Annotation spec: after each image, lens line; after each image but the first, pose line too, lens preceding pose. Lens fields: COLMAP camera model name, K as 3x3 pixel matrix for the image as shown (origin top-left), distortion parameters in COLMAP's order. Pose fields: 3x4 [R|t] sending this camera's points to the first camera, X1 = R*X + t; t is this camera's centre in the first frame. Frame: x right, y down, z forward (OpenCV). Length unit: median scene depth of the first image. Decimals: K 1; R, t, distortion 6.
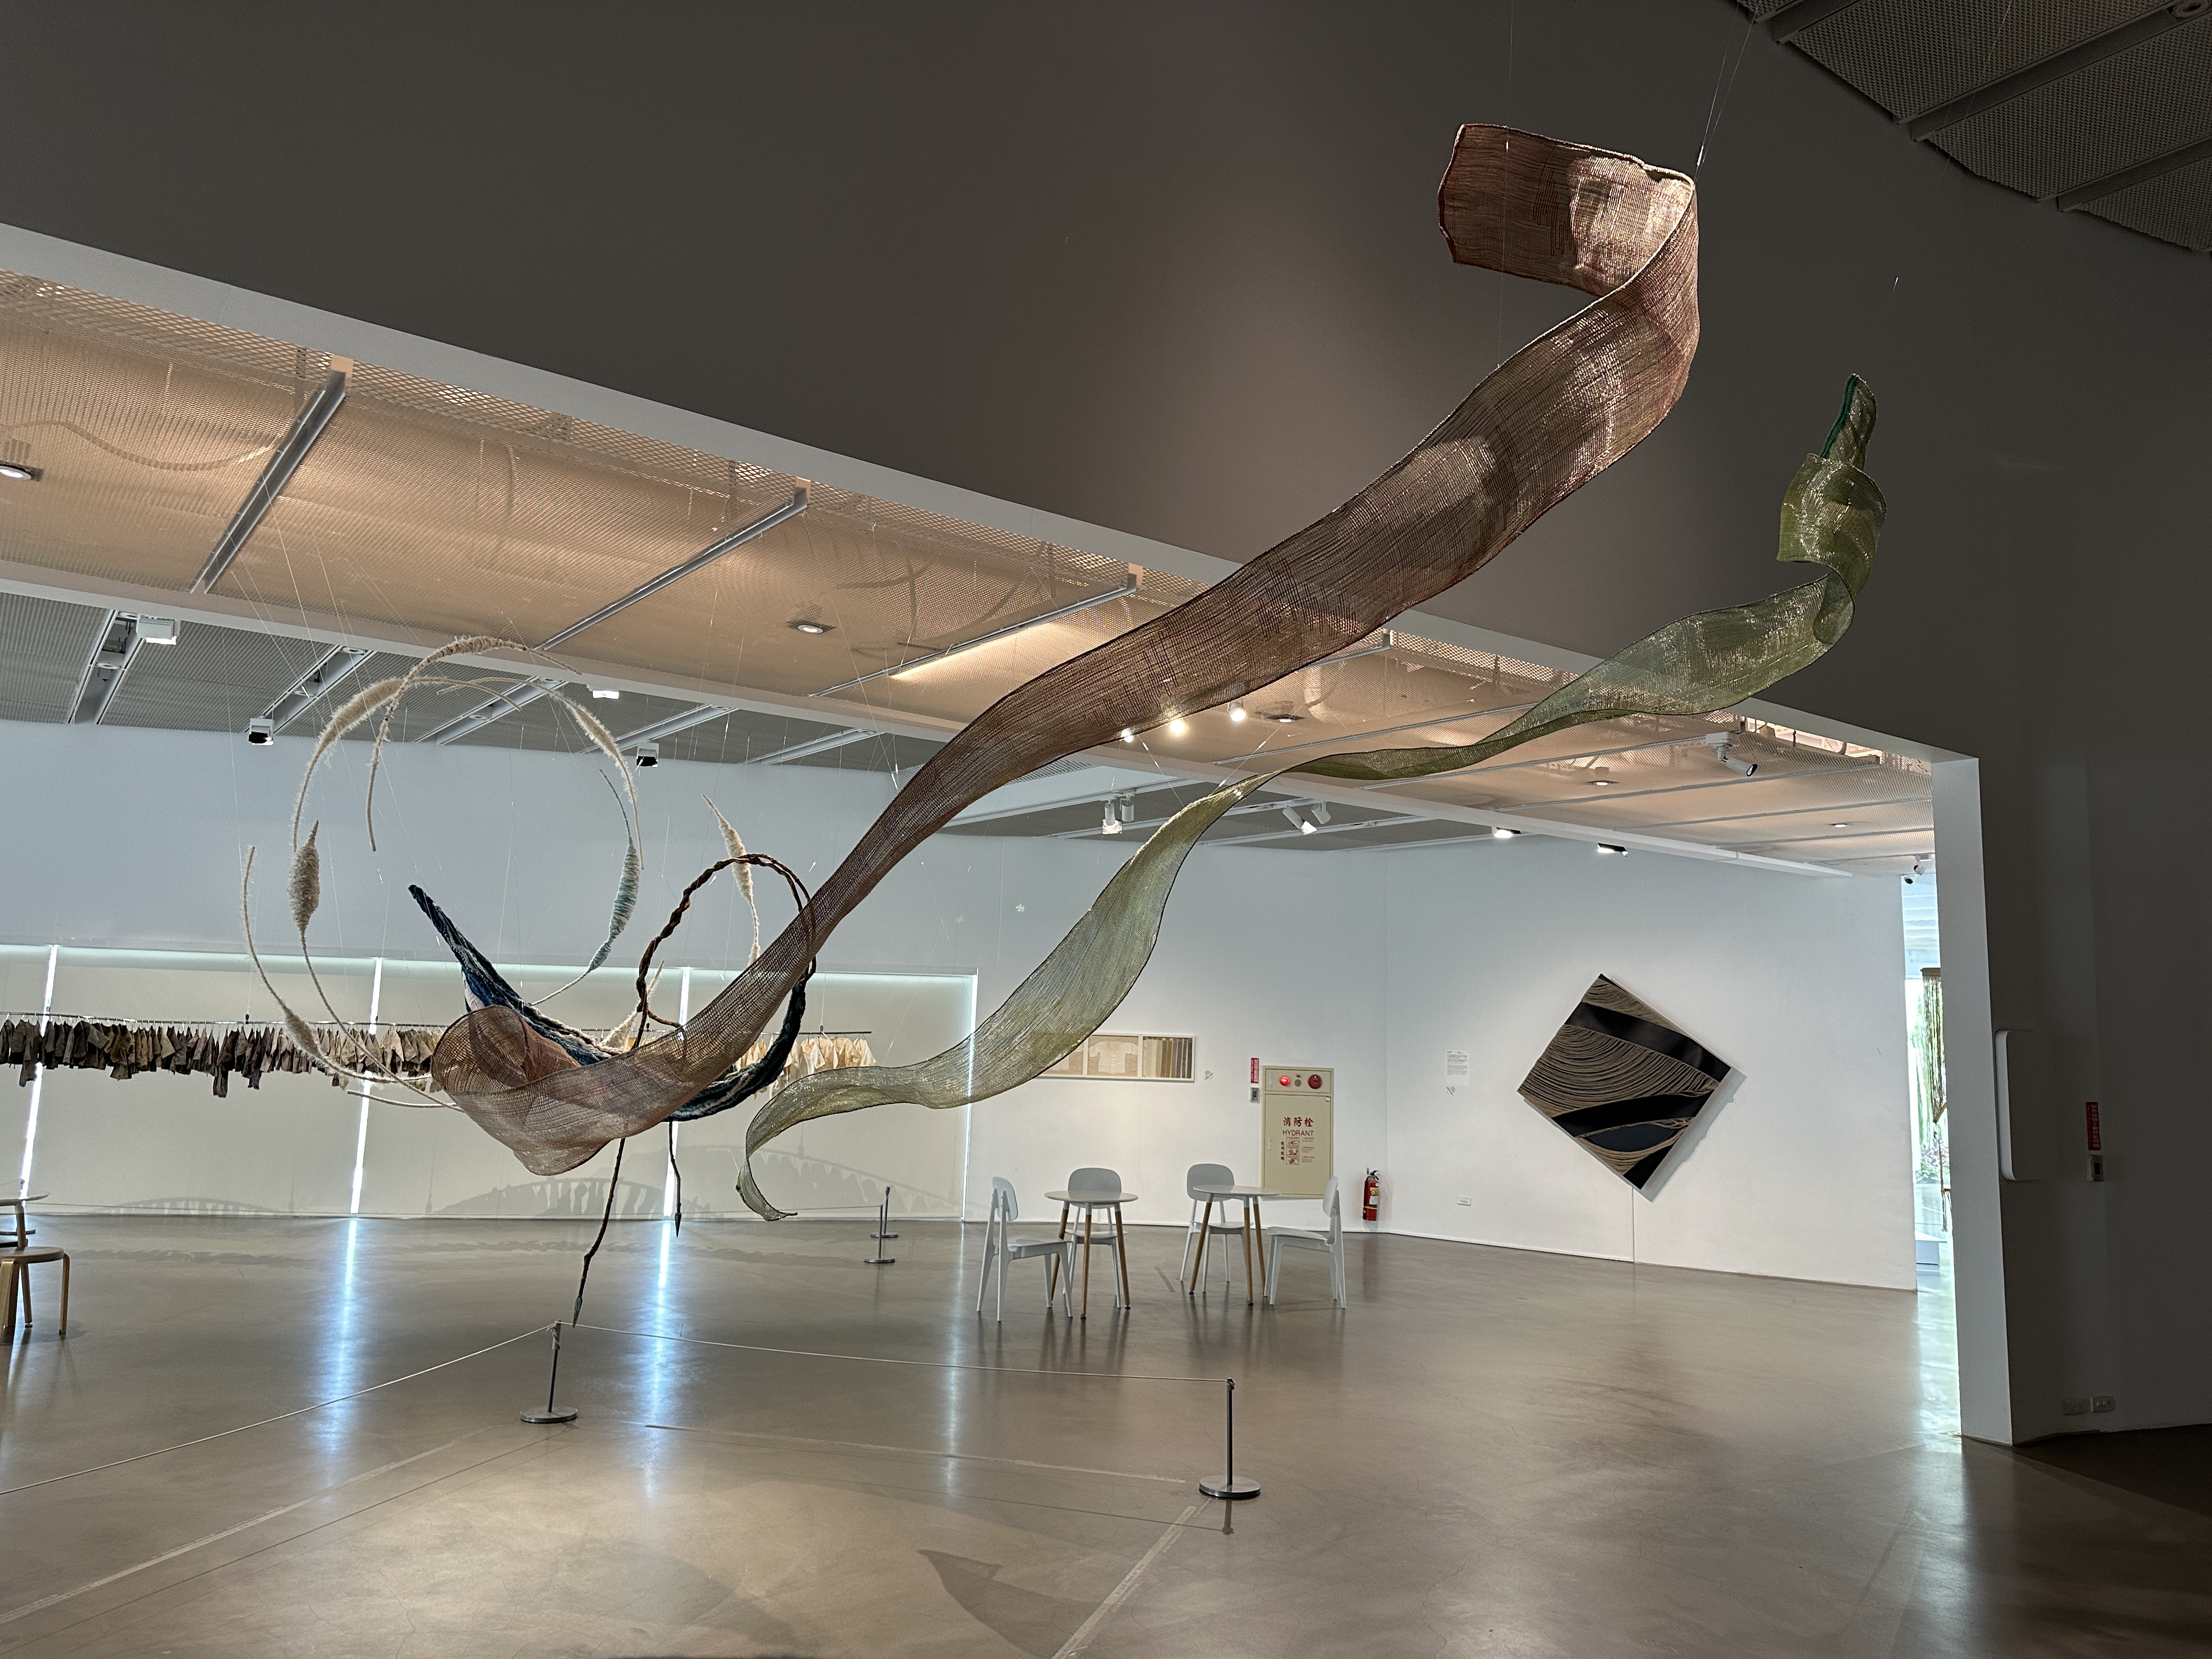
lens RADIAL K [[1524.3, 0, 1091.7], [0, 1524.3, 826.8], [0, 0, 1]] dist [0.054483, -0.041686]
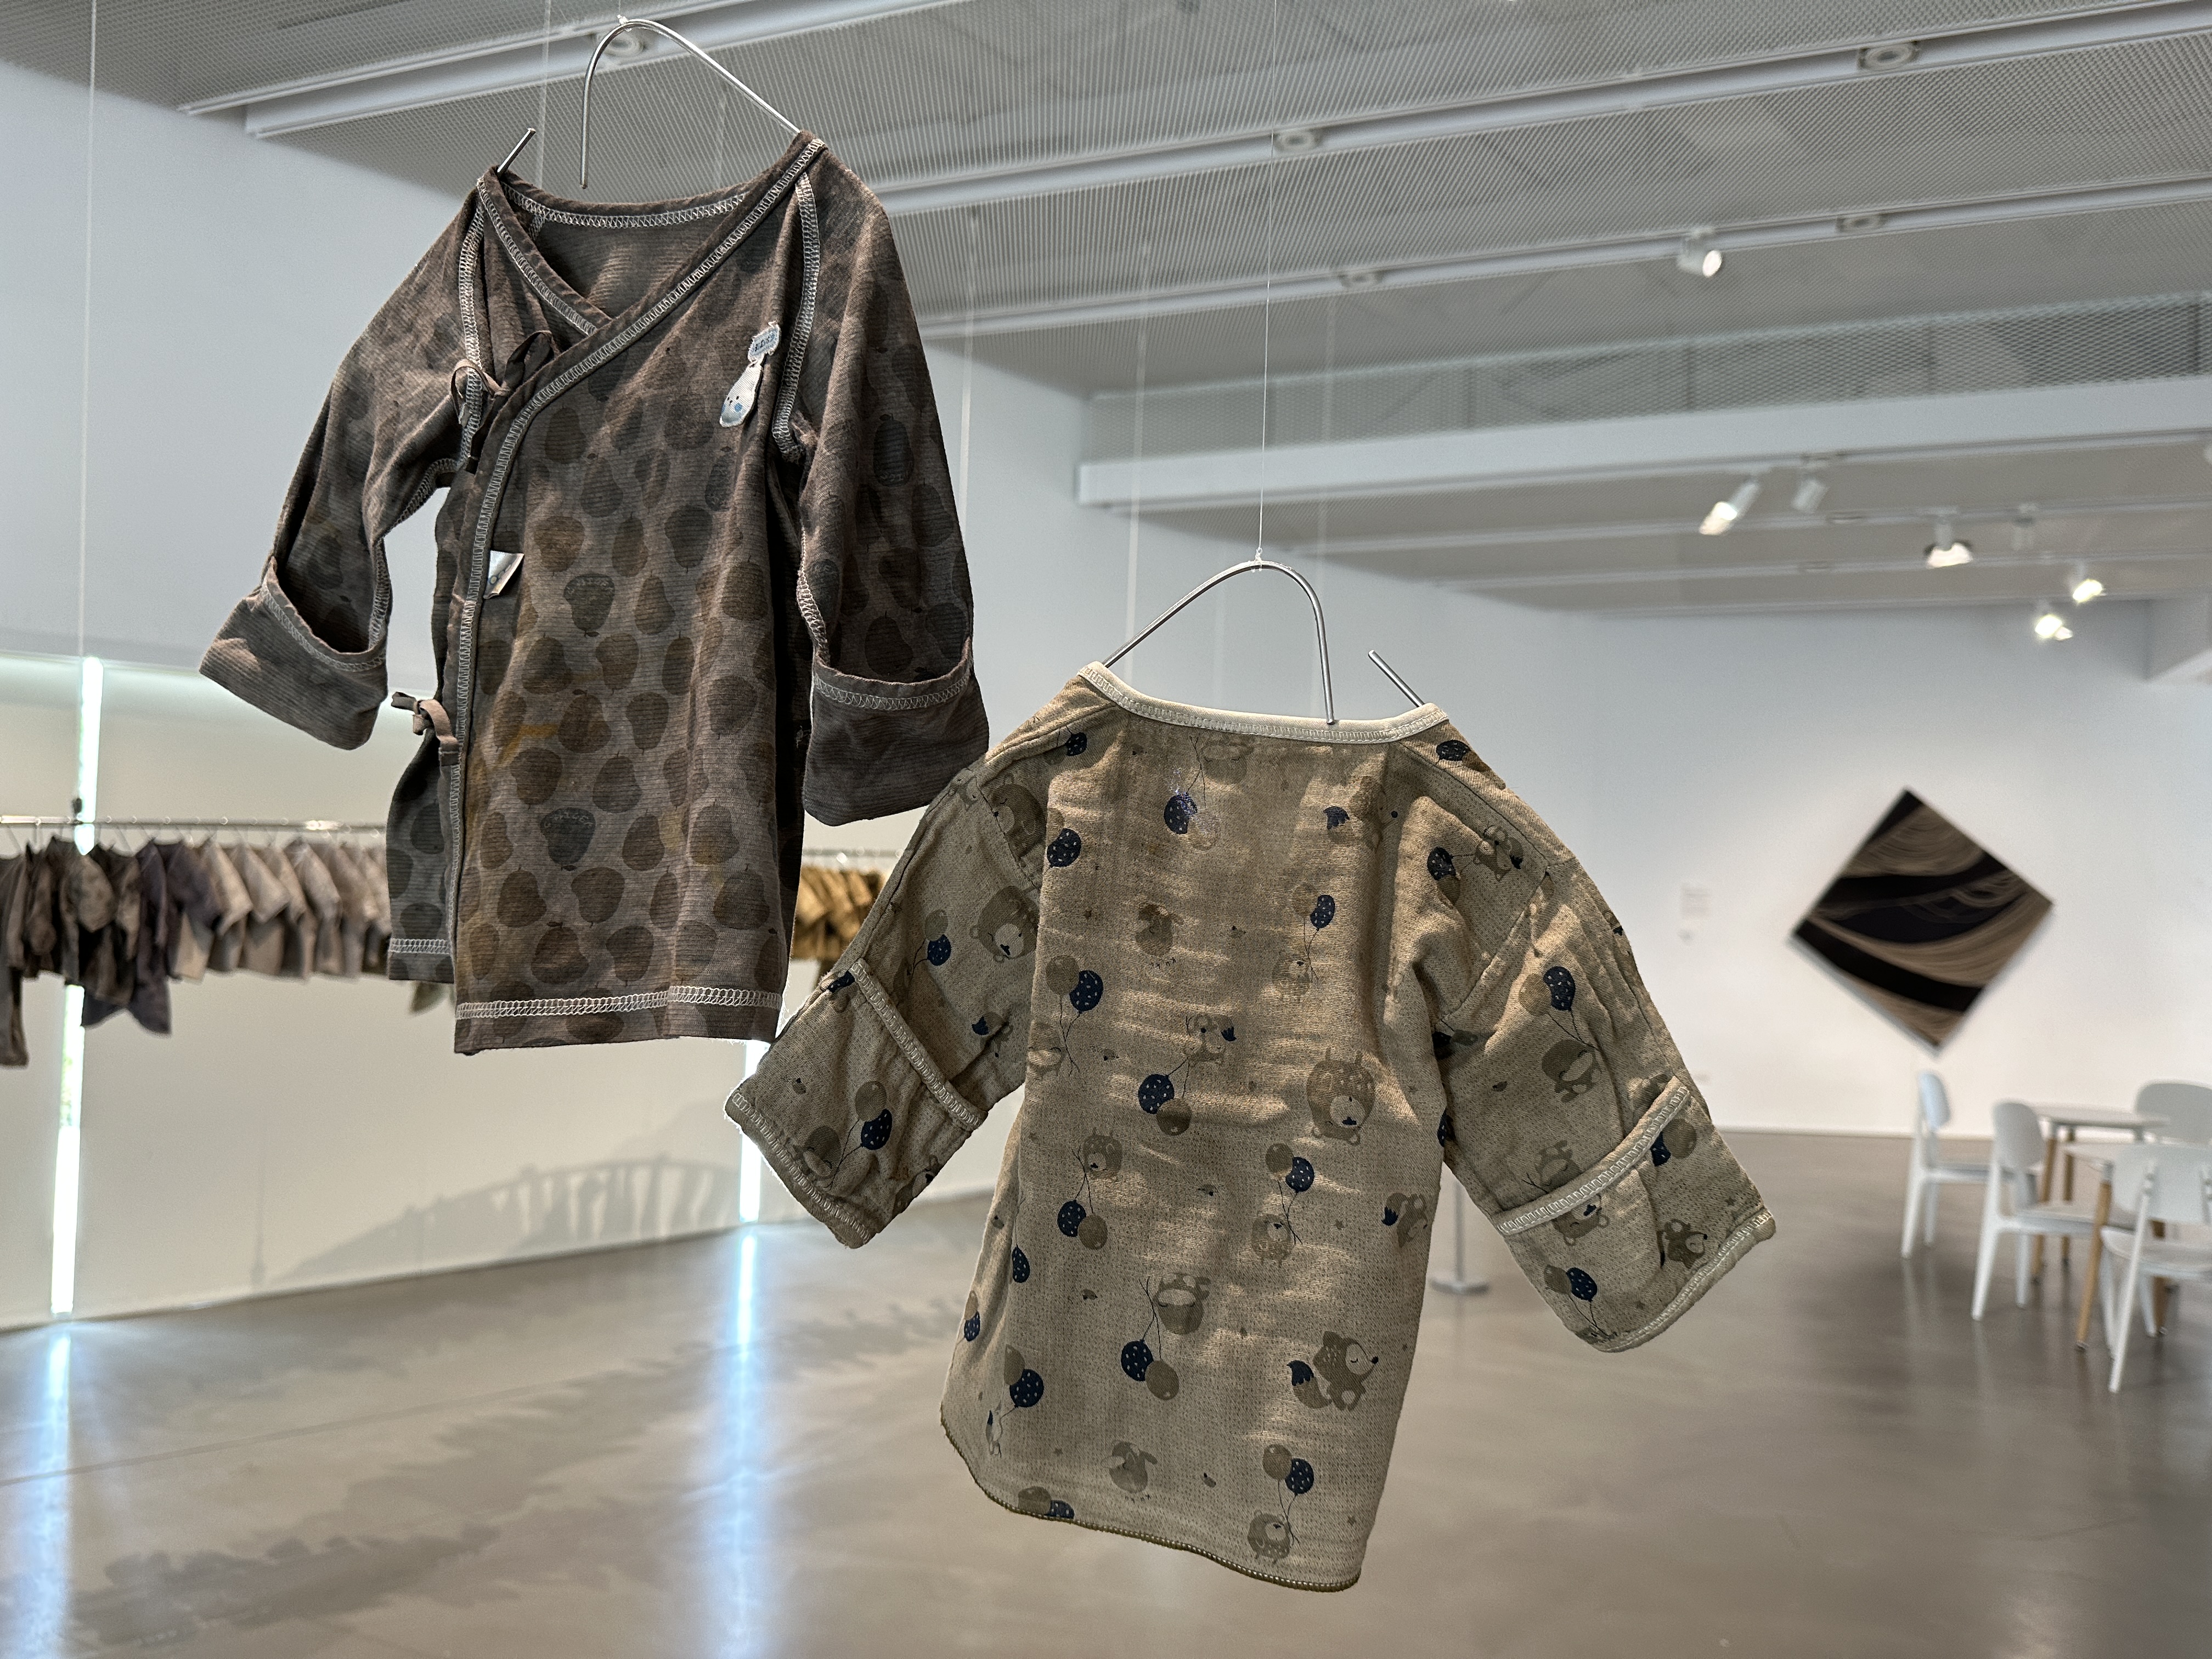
lens RADIAL K [[1524.3, 0, 1117.7], [0, 1524.3, 840.6], [0, 0, 1]] dist [0.054483, -0.041686]
pose [[0.837692, 0.005483, 0.546115, -0.469040], [-0.071887, 0.992356, 0.100305, 0.073008], [-0.541391, -0.123284, 0.831683, 0.544539]]
